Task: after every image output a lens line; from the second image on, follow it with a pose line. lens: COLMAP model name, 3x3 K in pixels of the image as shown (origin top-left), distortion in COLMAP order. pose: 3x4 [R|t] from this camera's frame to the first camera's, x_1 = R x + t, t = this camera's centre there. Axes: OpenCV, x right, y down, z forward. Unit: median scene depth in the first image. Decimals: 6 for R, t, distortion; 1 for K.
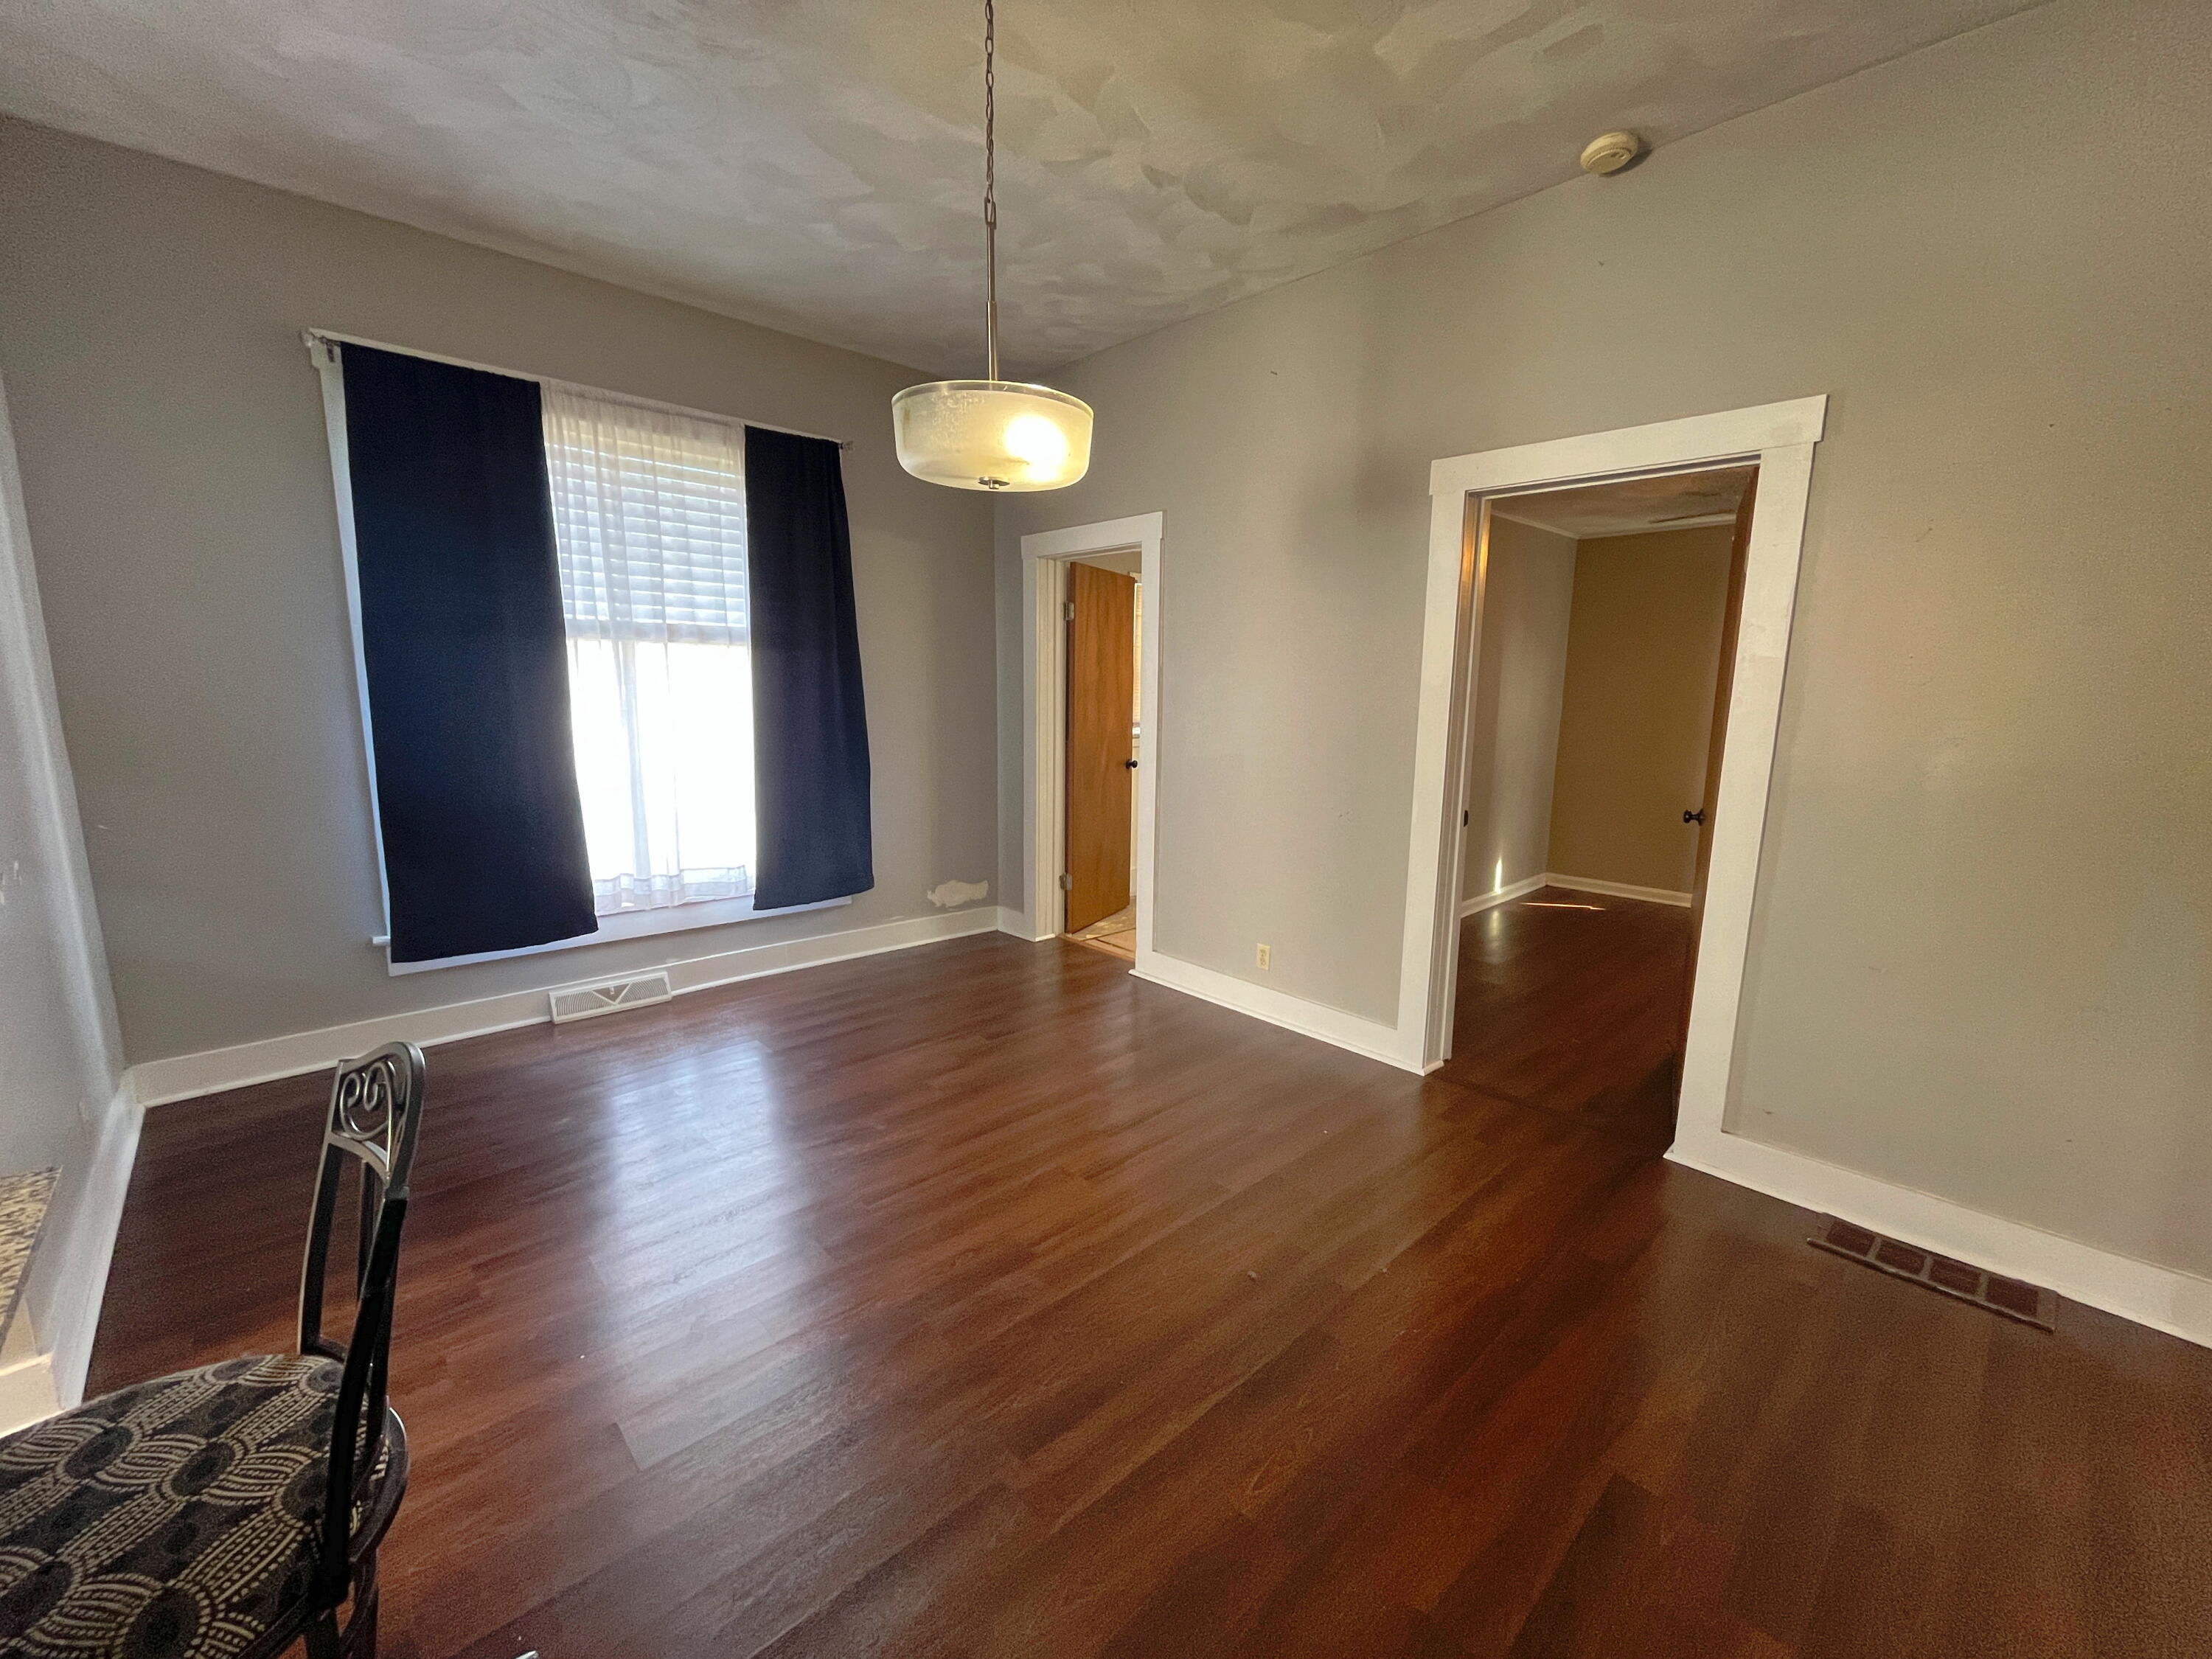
lens RADIAL K [[899.9, 0, 1104.3], [0, 899.9, 832.5], [0, 0, 1]] dist [0.001759, 0.000514]
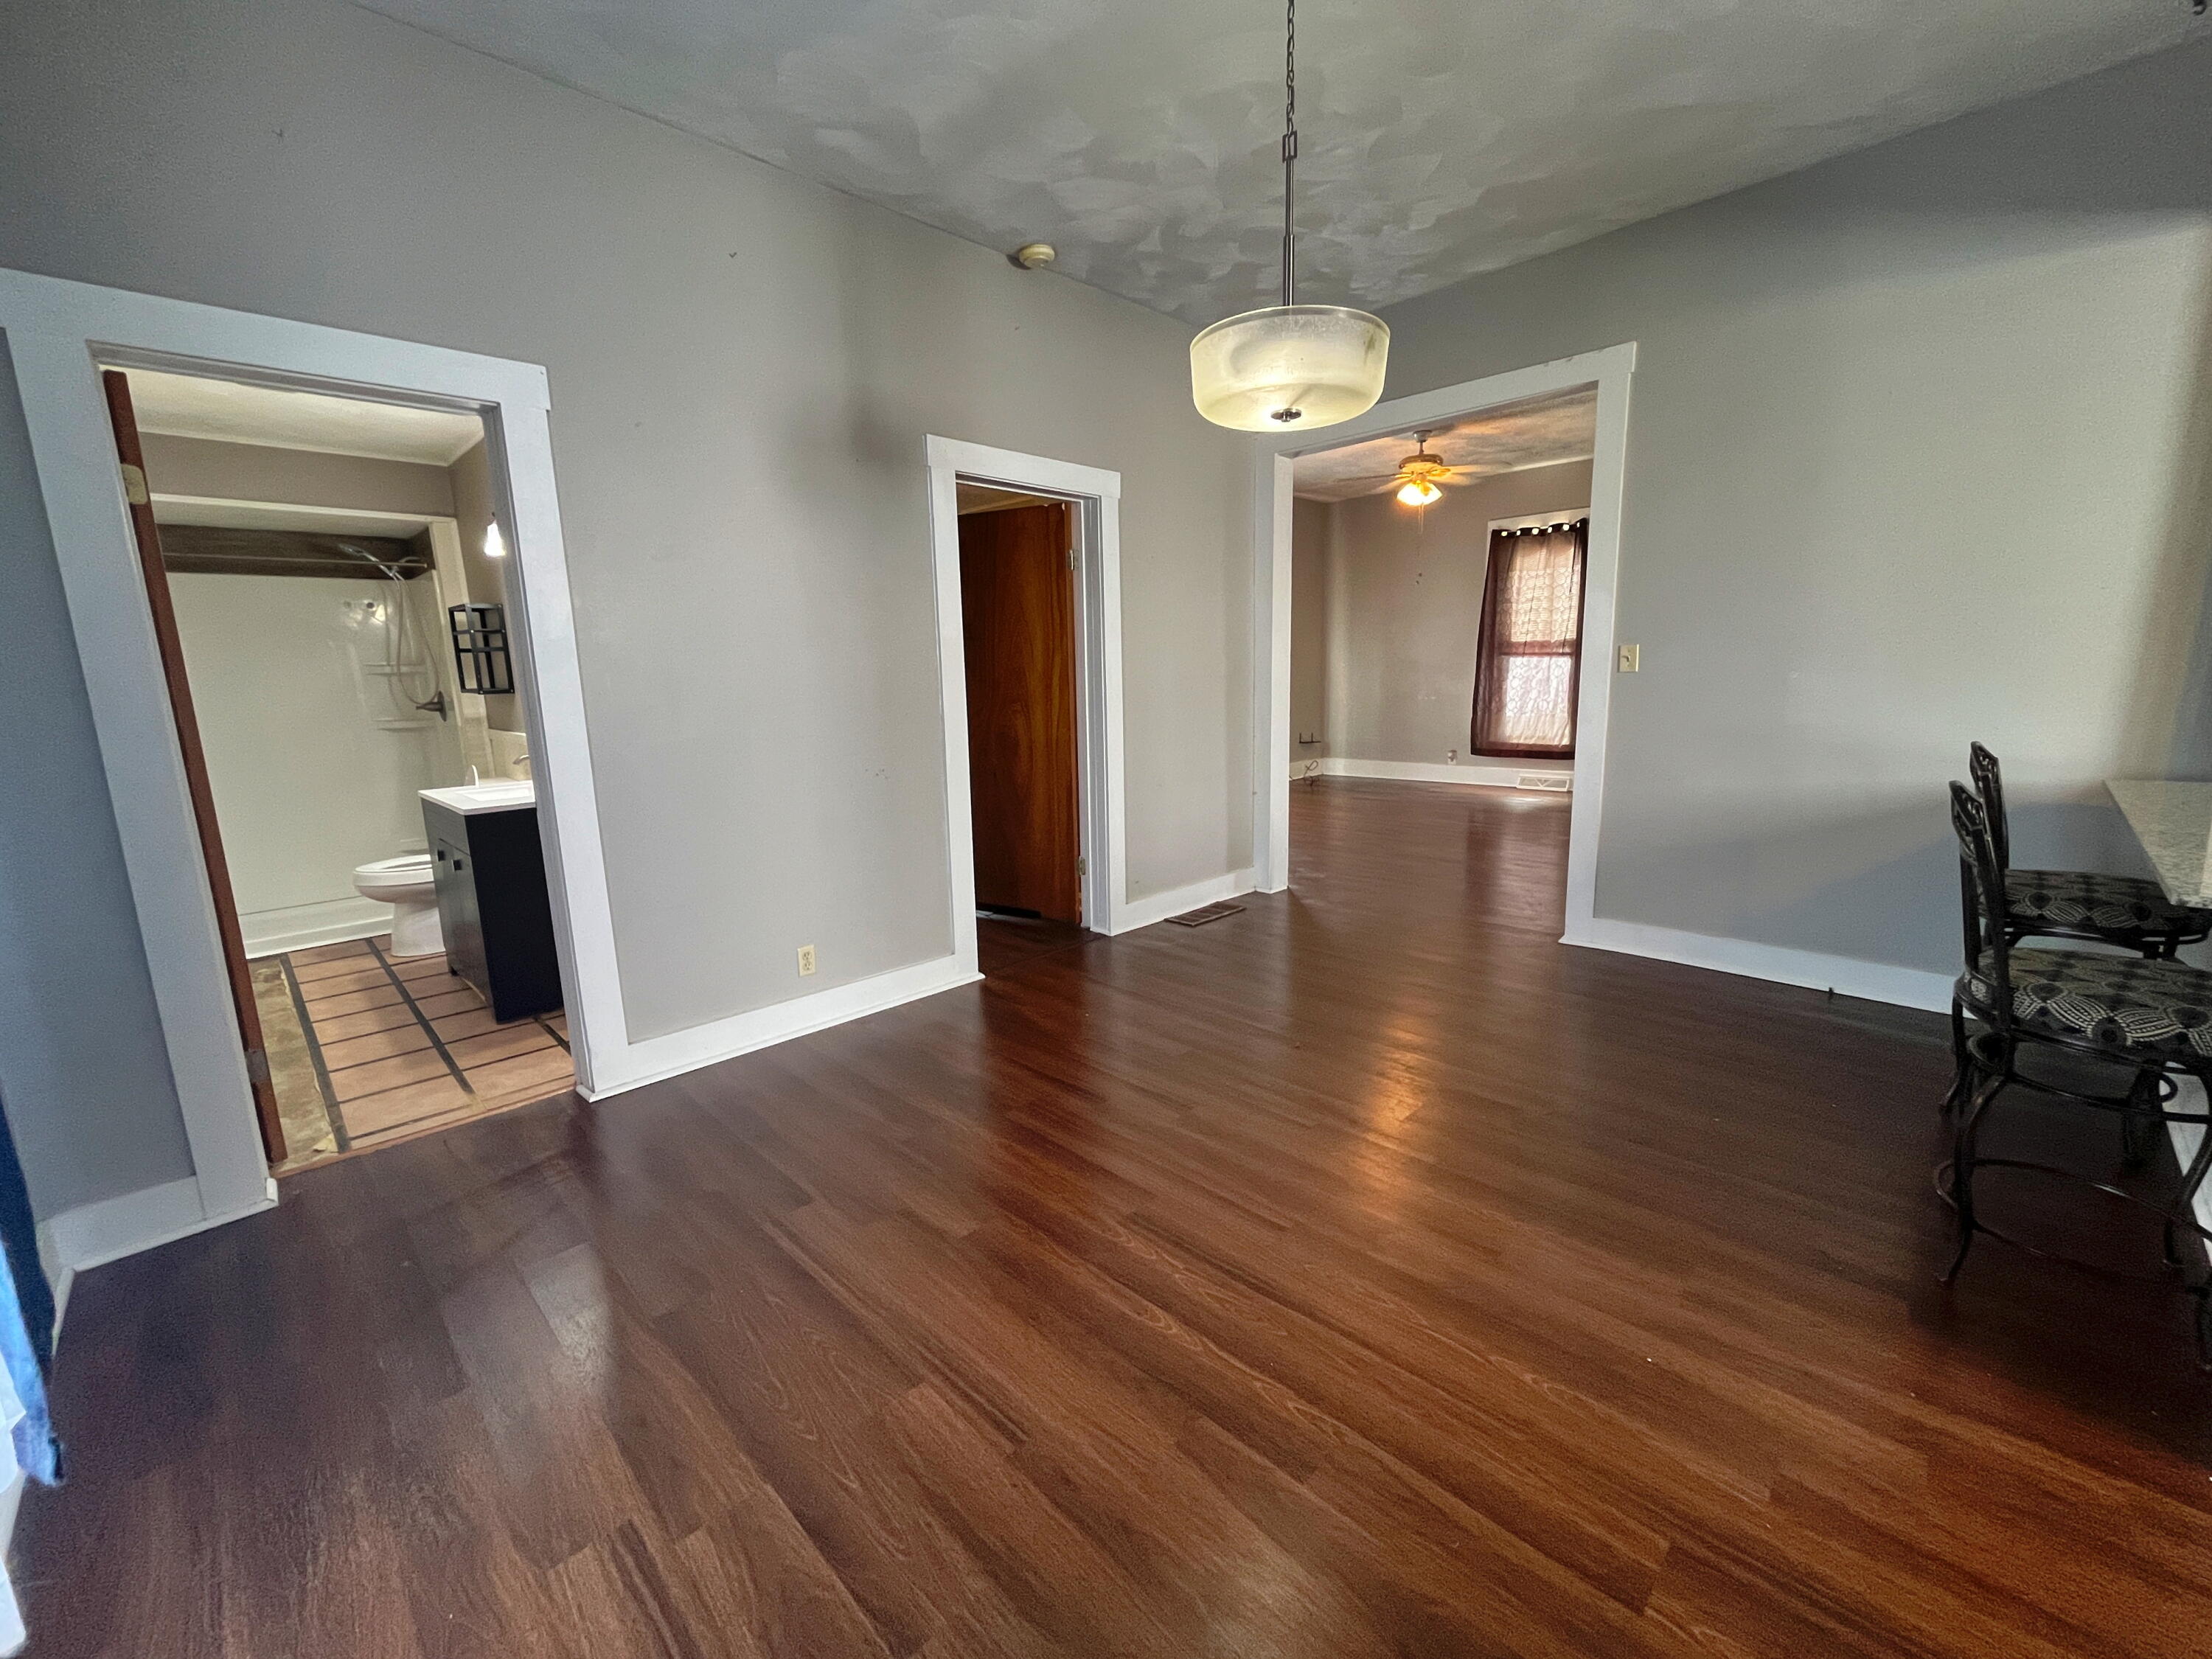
lens RADIAL K [[899.9, 0, 1104.3], [0, 899.9, 832.5], [0, 0, 1]] dist [0.001759, 0.000514]
pose [[-0.035804, -0.191725, 0.980795, -0.983313], [0.188663, 0.962481, 0.195032, -0.140913], [-0.981389, 0.192022, 0.001711, 1.054306]]
